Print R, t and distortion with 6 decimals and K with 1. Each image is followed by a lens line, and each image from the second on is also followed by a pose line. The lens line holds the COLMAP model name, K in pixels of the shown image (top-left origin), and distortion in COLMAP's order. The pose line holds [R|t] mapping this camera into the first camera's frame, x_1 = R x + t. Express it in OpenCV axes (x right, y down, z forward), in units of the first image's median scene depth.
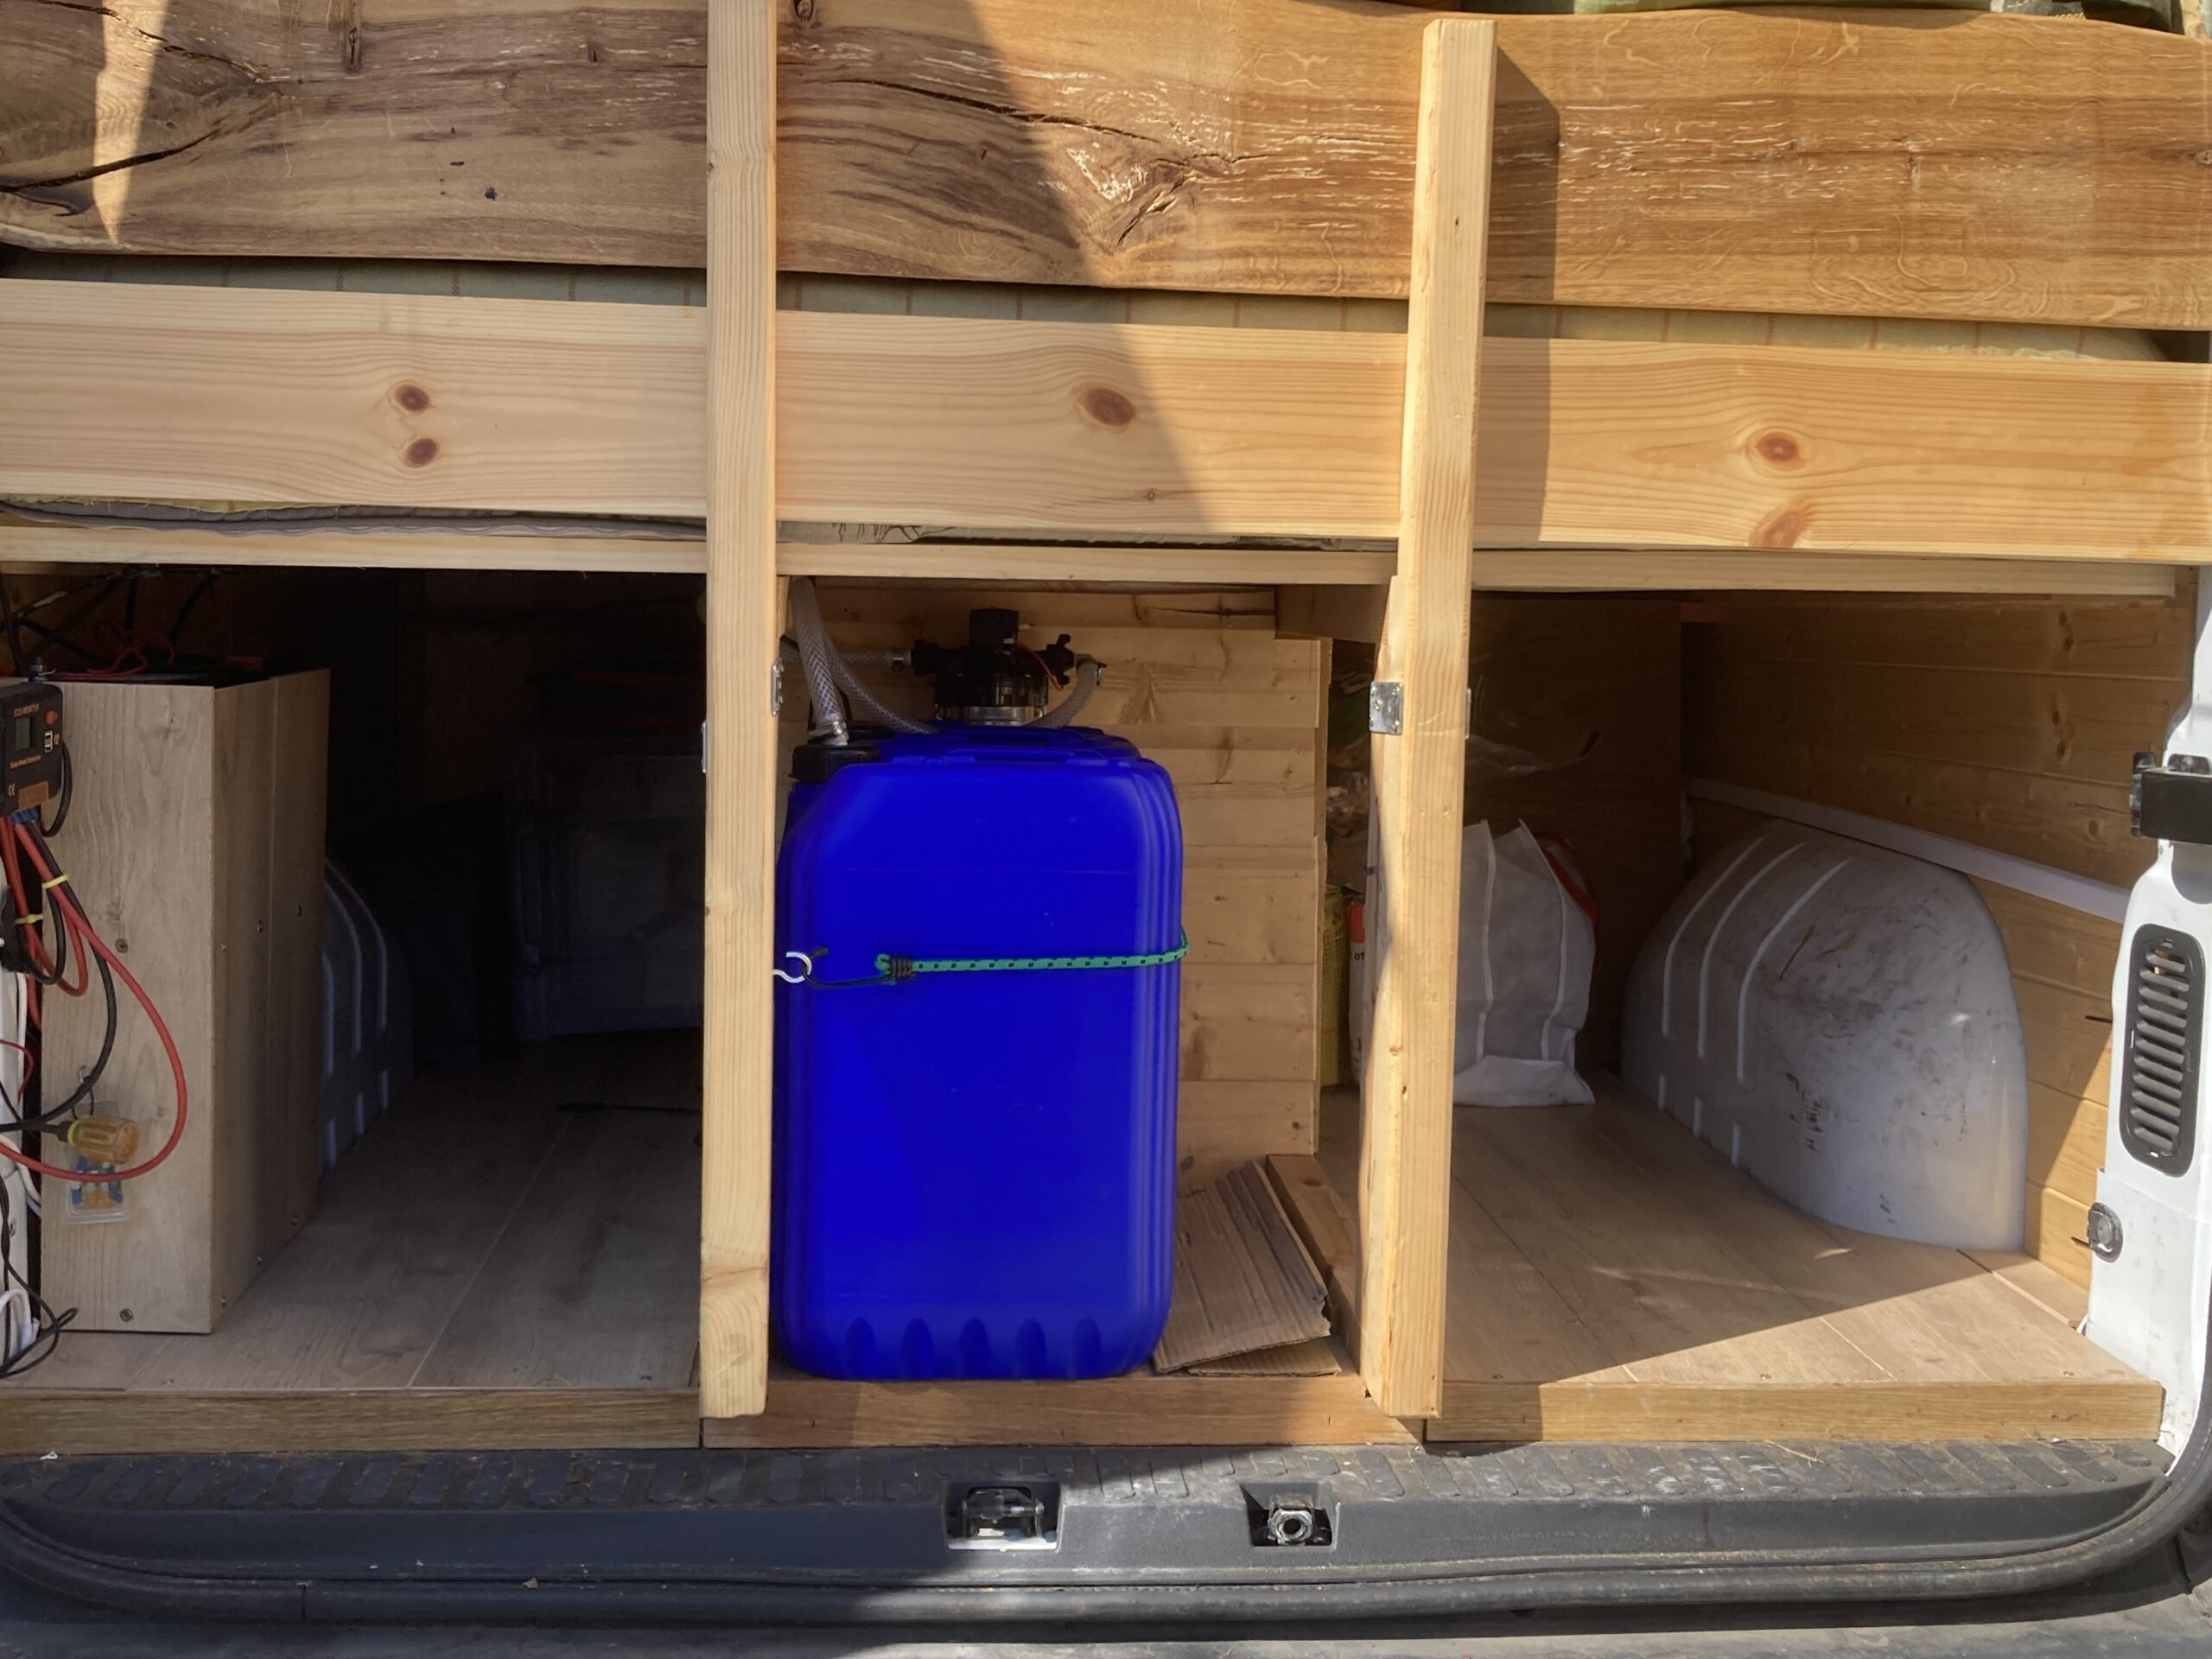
lens RADIAL K [[2386.4, 0, 1098.7], [0, 2386.4, 838.2], [0, 0, 1]] dist [0.020609, 0.000000]
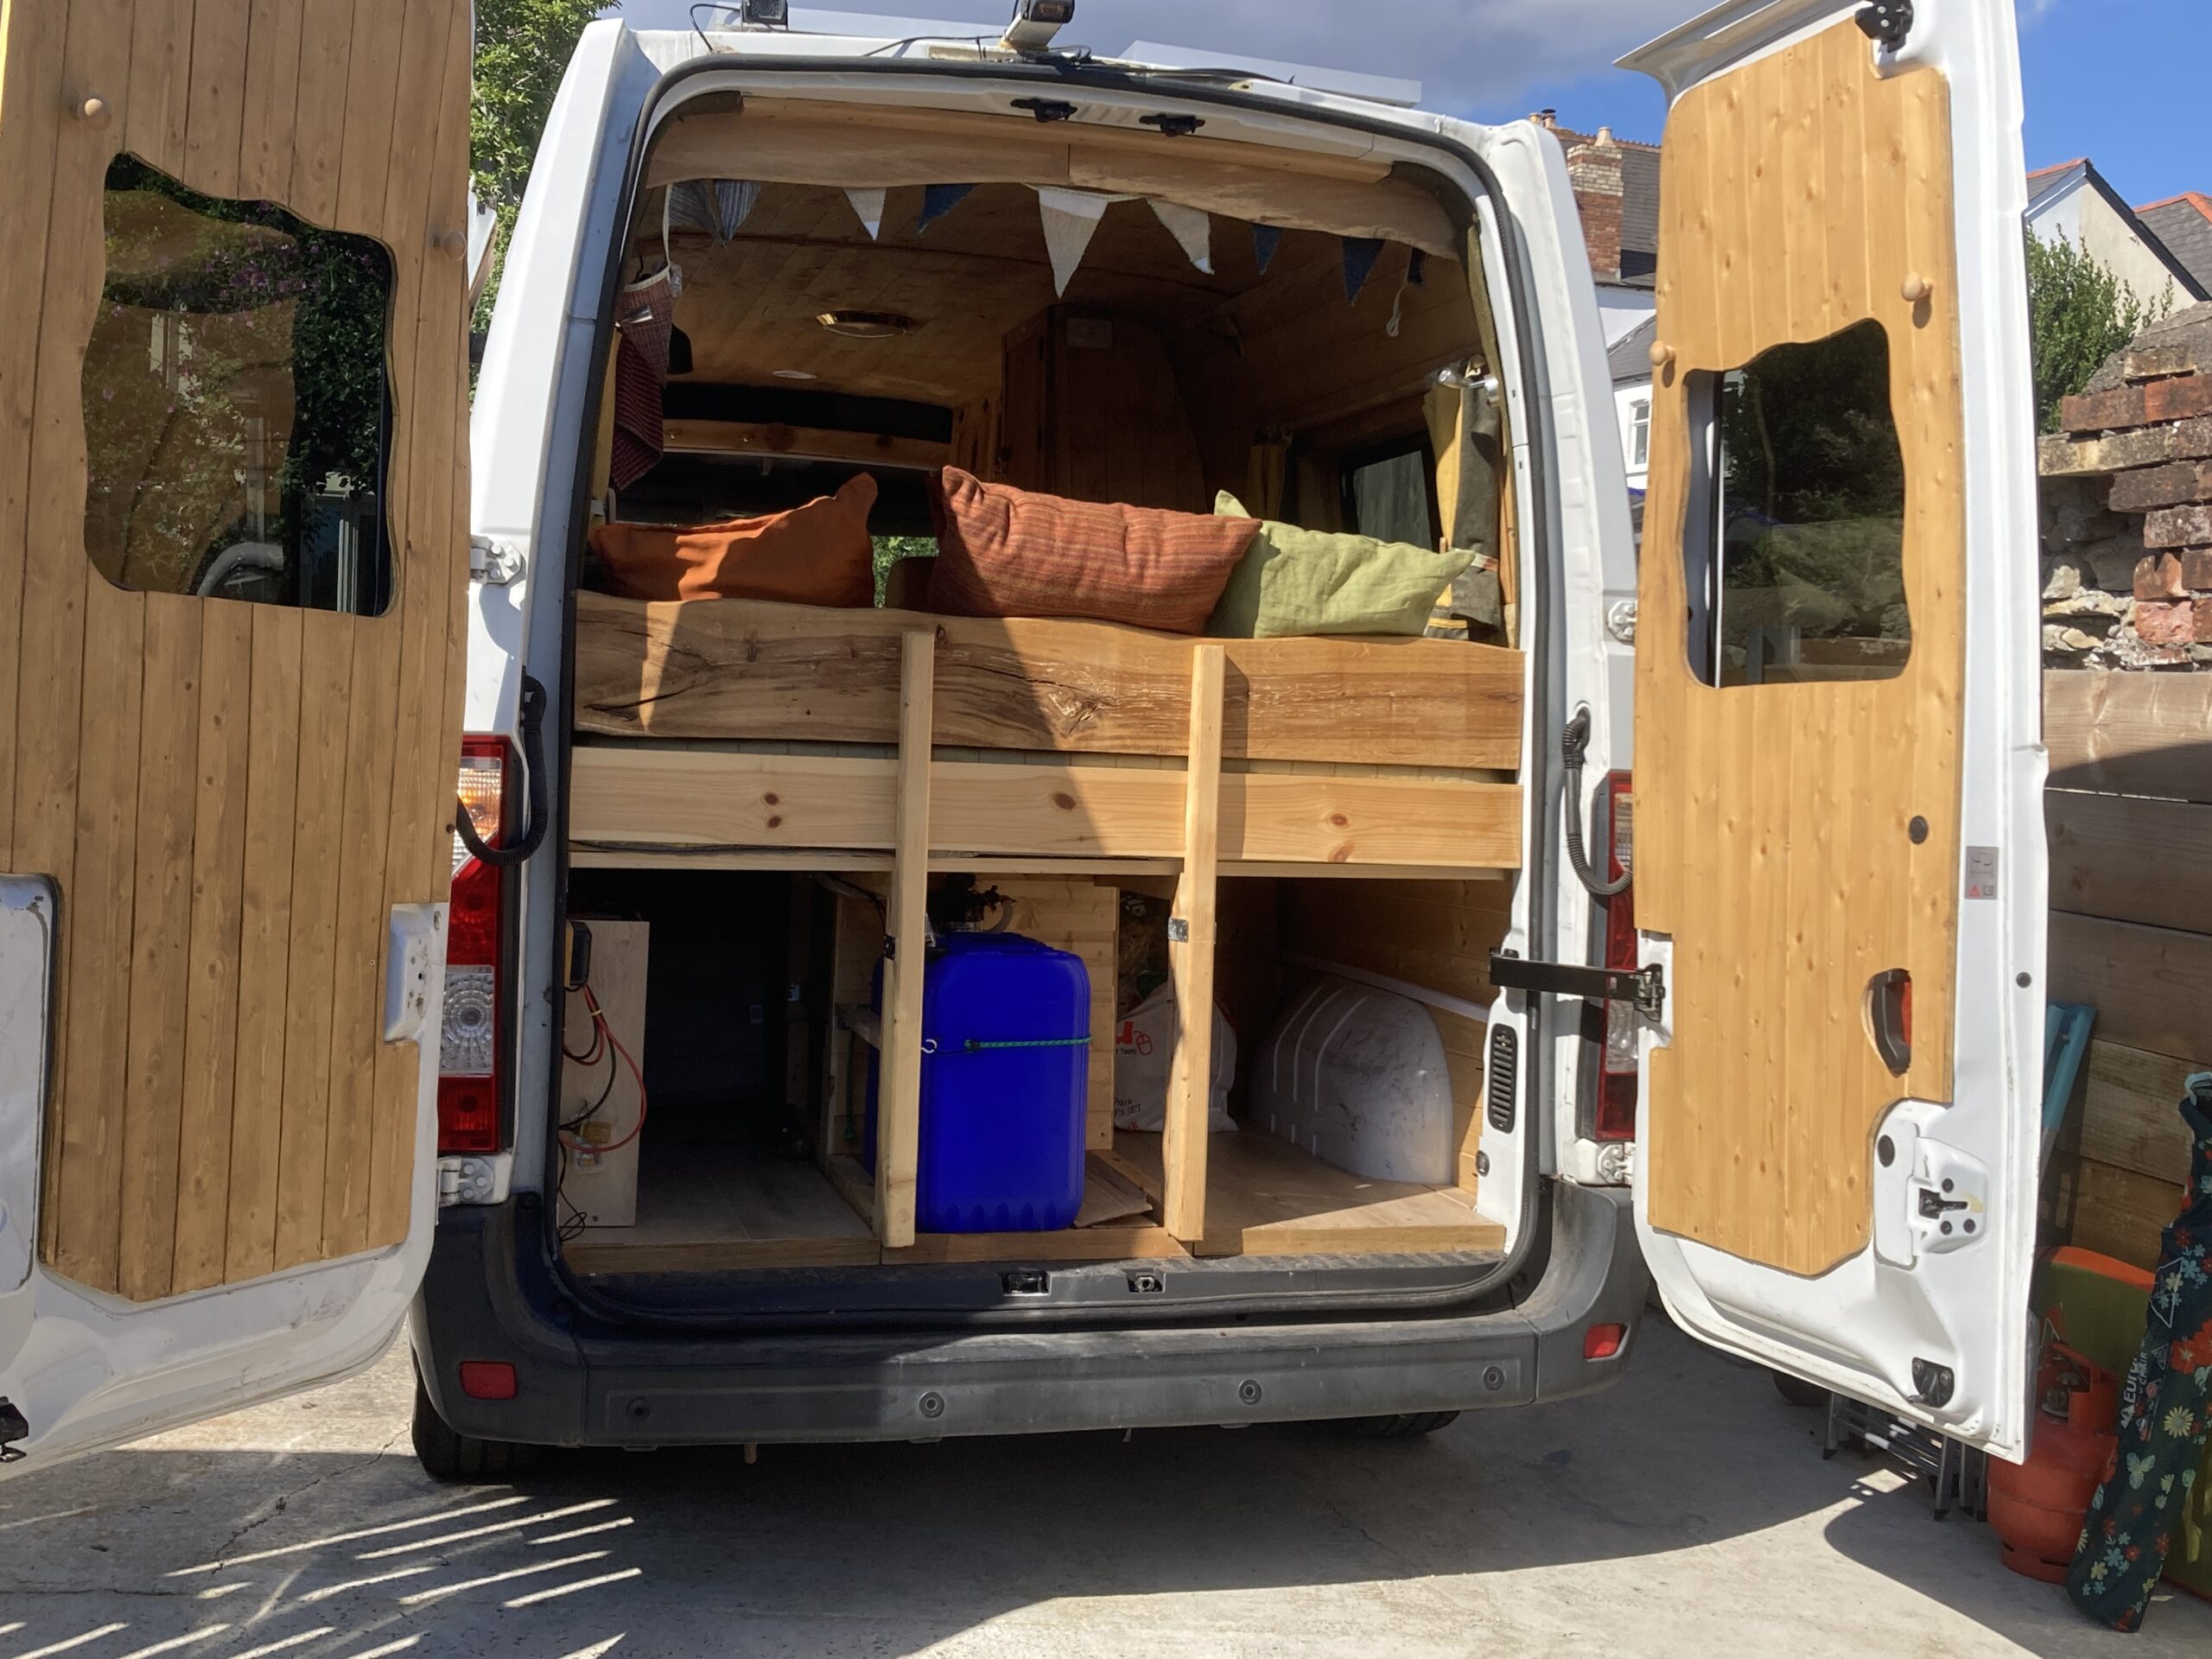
lens RADIAL K [[2386.4, 0, 1112.0], [0, 2386.4, 823.8], [0, 0, 1]] dist [0.020609, 0.000000]
pose [[0.979635, 0.007387, 0.200651, -0.408694], [0.005884, 0.997838, -0.065464, -0.007207], [-0.200701, 0.065312, 0.977473, -1.256524]]
